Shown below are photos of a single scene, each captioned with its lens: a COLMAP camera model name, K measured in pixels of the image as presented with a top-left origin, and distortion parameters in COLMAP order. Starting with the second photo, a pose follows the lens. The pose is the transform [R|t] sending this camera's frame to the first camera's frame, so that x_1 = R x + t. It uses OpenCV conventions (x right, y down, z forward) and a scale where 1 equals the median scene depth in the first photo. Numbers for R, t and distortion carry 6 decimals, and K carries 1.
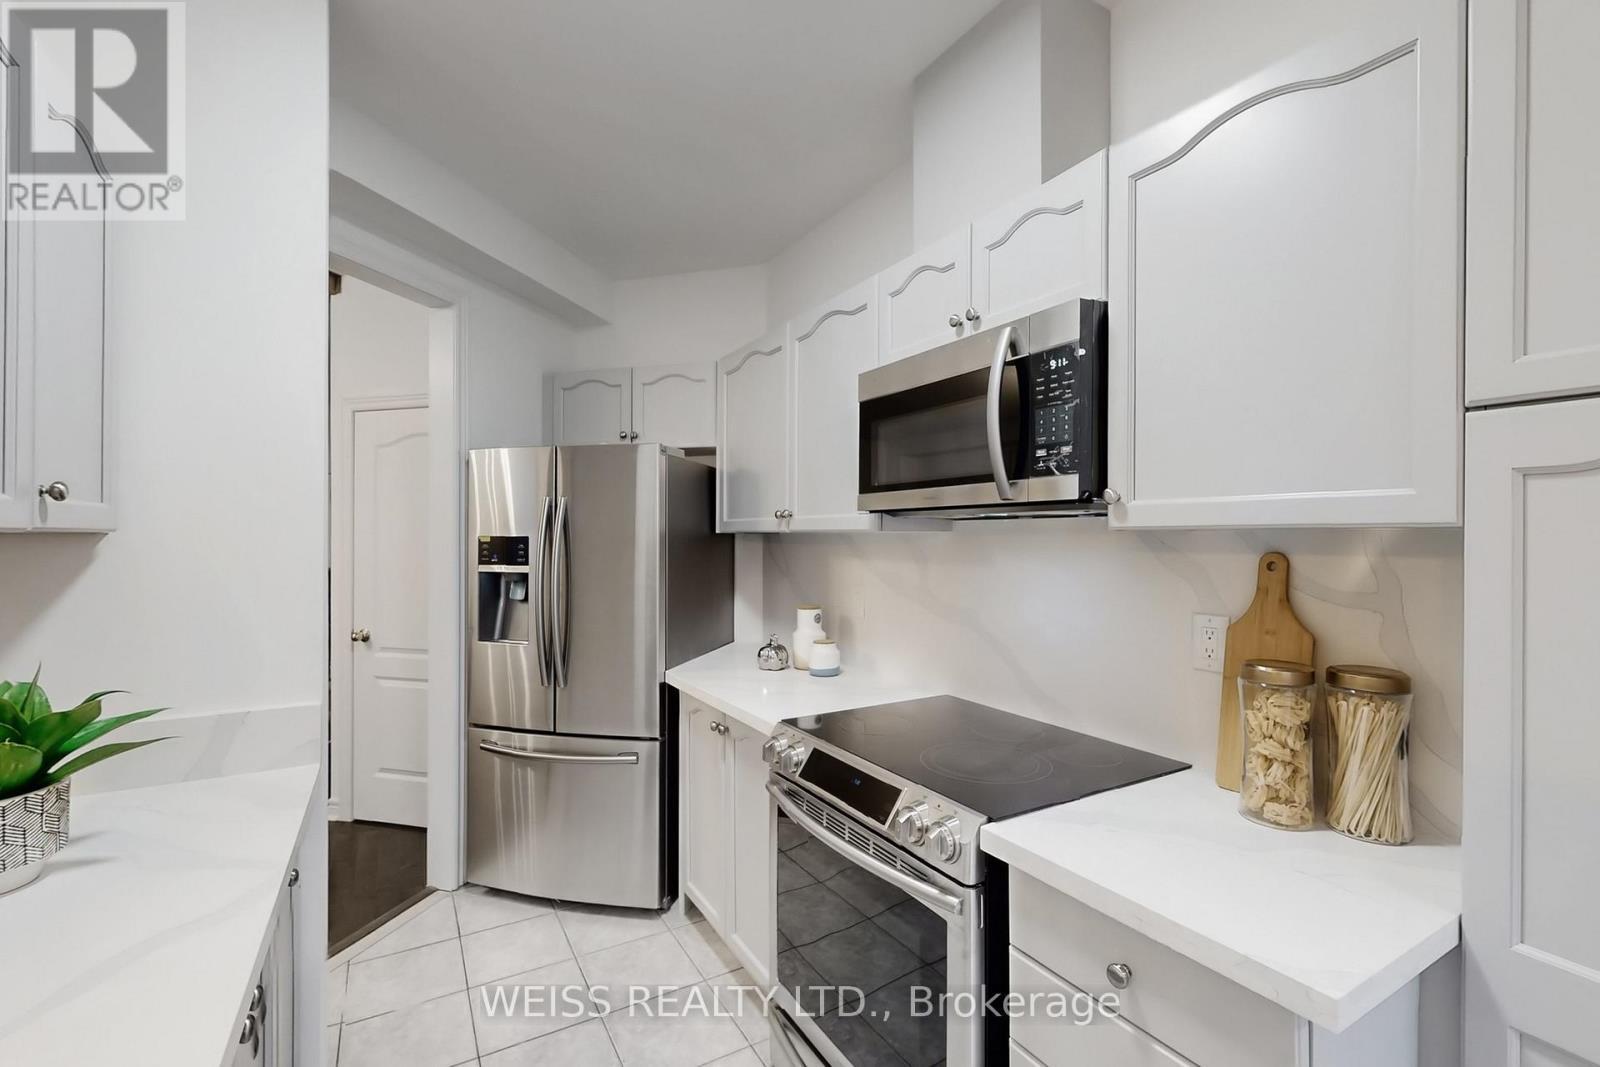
lens RADIAL K [[710.8, 0, 805.4], [0, 710.8, 535.9], [0, 0, 1]] dist [0.003651, 0.000540]
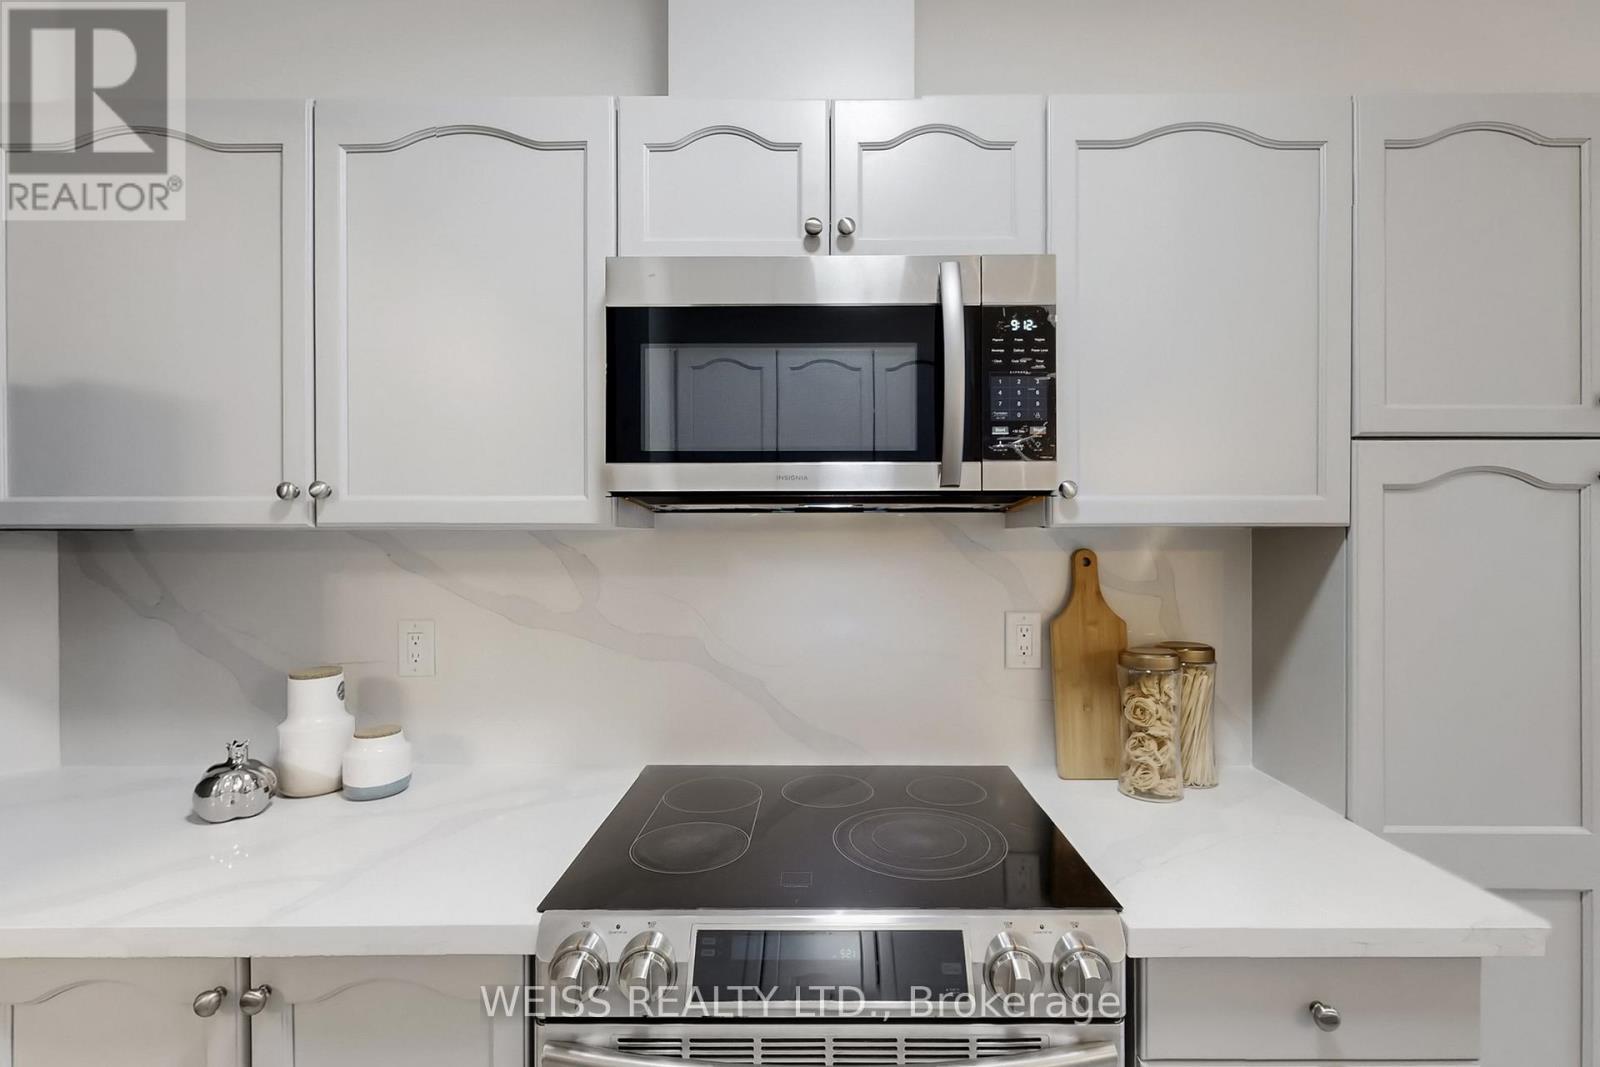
lens RADIAL K [[710.8, 0, 800.0], [0, 710.8, 539.7], [0, 0, 1]] dist [0.003651, 0.000540]
pose [[0.509451, -0.002480, 0.860496, -0.479545], [0.001529, 0.999997, 0.001977, 0.005000], [-0.860499, 0.000308, 0.509453, 0.782949]]
